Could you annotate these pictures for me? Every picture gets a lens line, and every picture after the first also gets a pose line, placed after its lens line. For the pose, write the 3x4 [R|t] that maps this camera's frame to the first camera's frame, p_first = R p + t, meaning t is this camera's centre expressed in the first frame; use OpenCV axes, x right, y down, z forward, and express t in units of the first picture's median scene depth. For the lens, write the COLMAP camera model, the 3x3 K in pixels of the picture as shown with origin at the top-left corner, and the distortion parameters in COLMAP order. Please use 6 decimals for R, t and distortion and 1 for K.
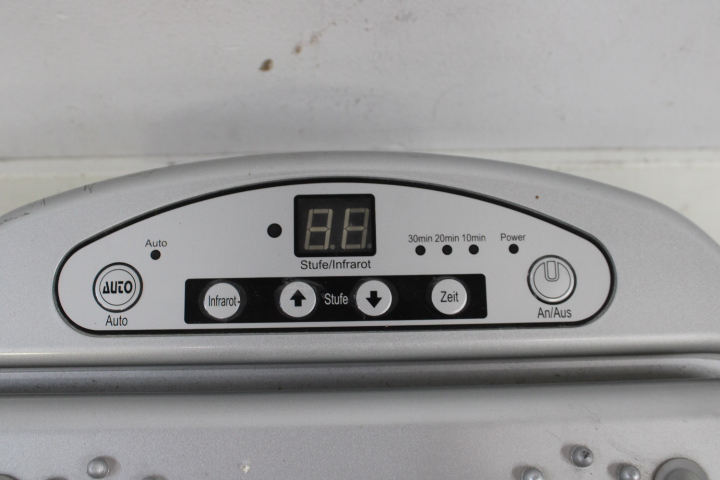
lens RADIAL K [[814.9, 0, 360.0], [0, 814.9, 240.0], [0, 0, 1]] dist [-0.102687, 0.000500]
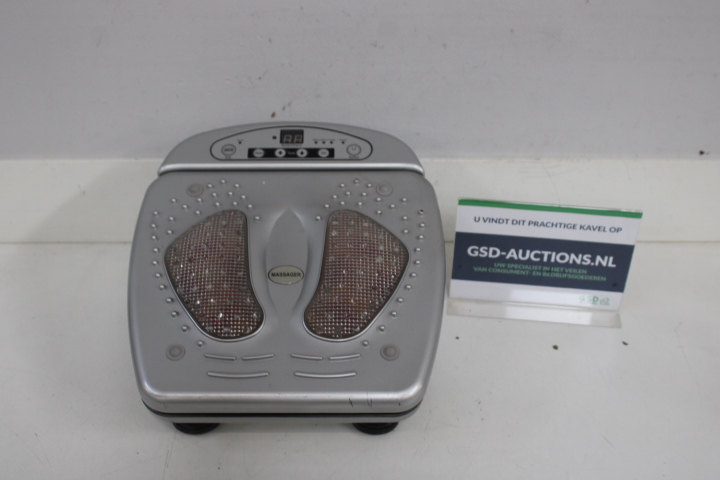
lens RADIAL K [[985.7, 0, 360.0], [0, 985.7, 240.0], [0, 0, 1]] dist [0.003782, 0.000333]
pose [[0.999860, 0.002127, -0.016608, 0.334923], [-0.008368, 0.922615, -0.385631, 2.032746], [0.014502, 0.385716, 0.922503, -2.741838]]
